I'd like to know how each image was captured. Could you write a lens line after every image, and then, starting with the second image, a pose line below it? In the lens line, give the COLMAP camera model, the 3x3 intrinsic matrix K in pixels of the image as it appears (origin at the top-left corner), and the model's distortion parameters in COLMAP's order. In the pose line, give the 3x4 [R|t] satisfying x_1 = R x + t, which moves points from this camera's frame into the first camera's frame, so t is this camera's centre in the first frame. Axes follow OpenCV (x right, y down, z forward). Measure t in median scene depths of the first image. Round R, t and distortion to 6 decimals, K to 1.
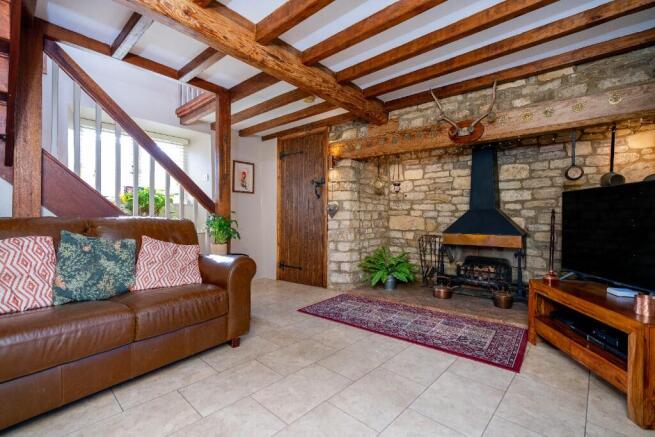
lens RADIAL K [[295.7, 0, 329.6], [0, 295.7, 219.8], [0, 0, 1]] dist [-0.000354, -0.000351]
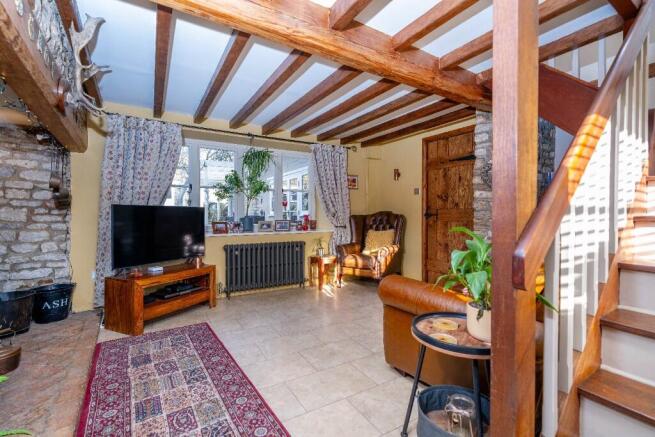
lens RADIAL K [[295.7, 0, 327.5], [0, 295.7, 216.9], [0, 0, 1]] dist [-0.000354, -0.000351]
pose [[-0.958166, -0.013037, 0.285915, -0.272576], [-0.009058, 0.999843, 0.015236, -0.050987], [-0.286069, 0.012009, -0.958134, 1.459351]]
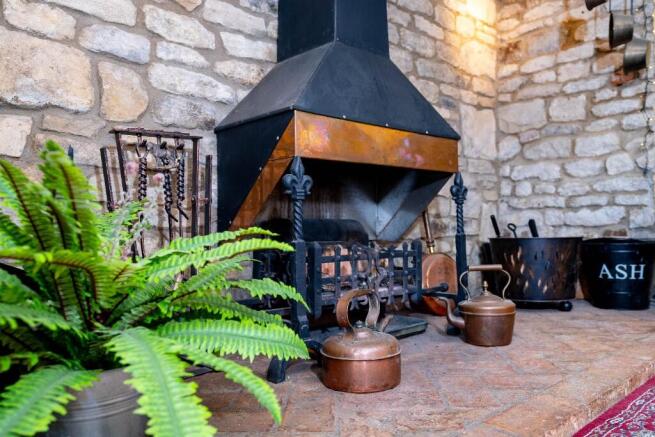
lens RADIAL K [[505.1, 0, 327.8], [0, 505.1, 219.6], [0, 0, 1]] dist [0.009174, 0.002957]
pose [[0.136024, -0.003841, 0.990698, -0.006850], [0.014838, 0.999888, 0.001840, 0.160256], [-0.990594, 0.014450, 0.136066, 1.146759]]
